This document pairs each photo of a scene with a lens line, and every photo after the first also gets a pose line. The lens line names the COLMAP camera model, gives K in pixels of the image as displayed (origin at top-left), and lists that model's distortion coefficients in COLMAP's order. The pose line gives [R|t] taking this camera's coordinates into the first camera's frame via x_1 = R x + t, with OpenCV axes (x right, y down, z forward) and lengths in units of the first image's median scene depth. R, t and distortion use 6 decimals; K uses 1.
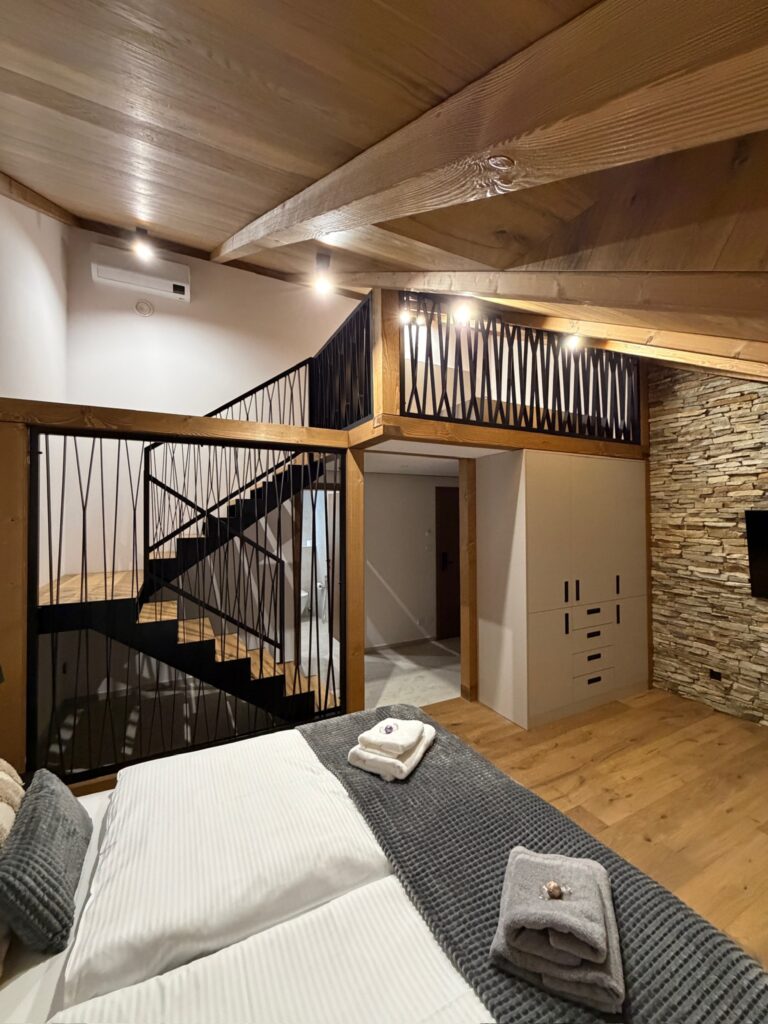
lens RADIAL K [[407.0, 0, 382.3], [0, 407.0, 509.8], [0, 0, 1]] dist [-0.000282, 0.000089]
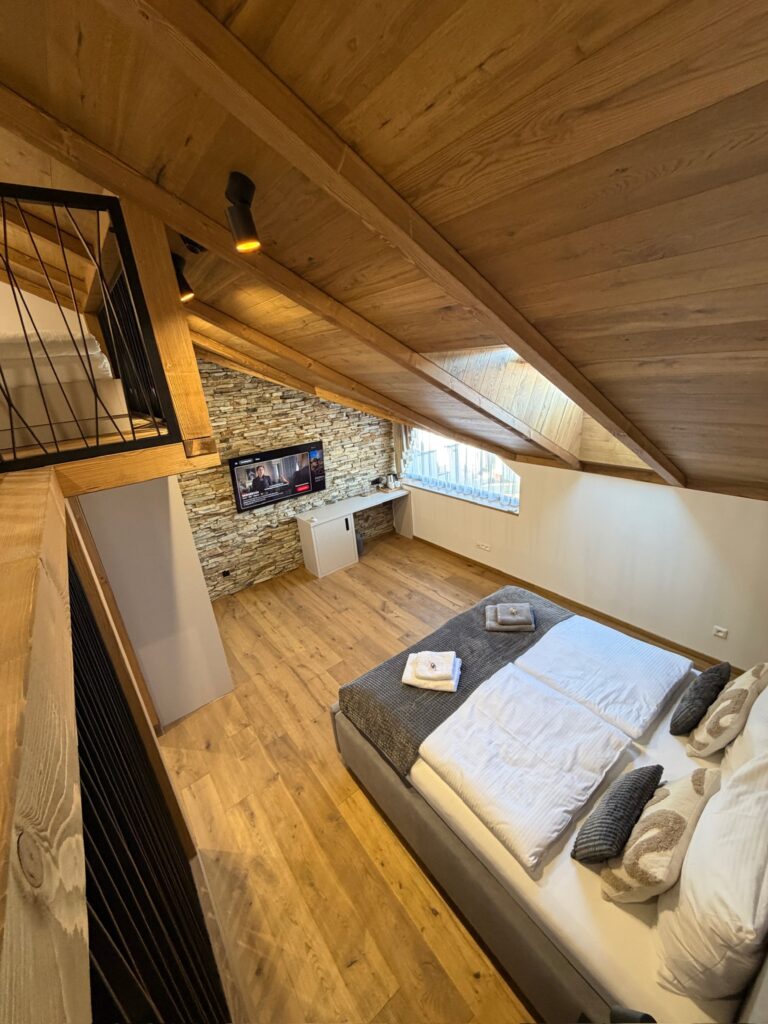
lens RADIAL K [[407.0, 0, 384.0], [0, 407.0, 508.8], [0, 0, 1]] dist [-0.000282, 0.000089]
pose [[-0.201707, -0.312880, 0.928127, -0.577064], [0.066337, 0.941064, 0.331658, -0.257909], [-0.977197, 0.128467, -0.169064, 0.677796]]
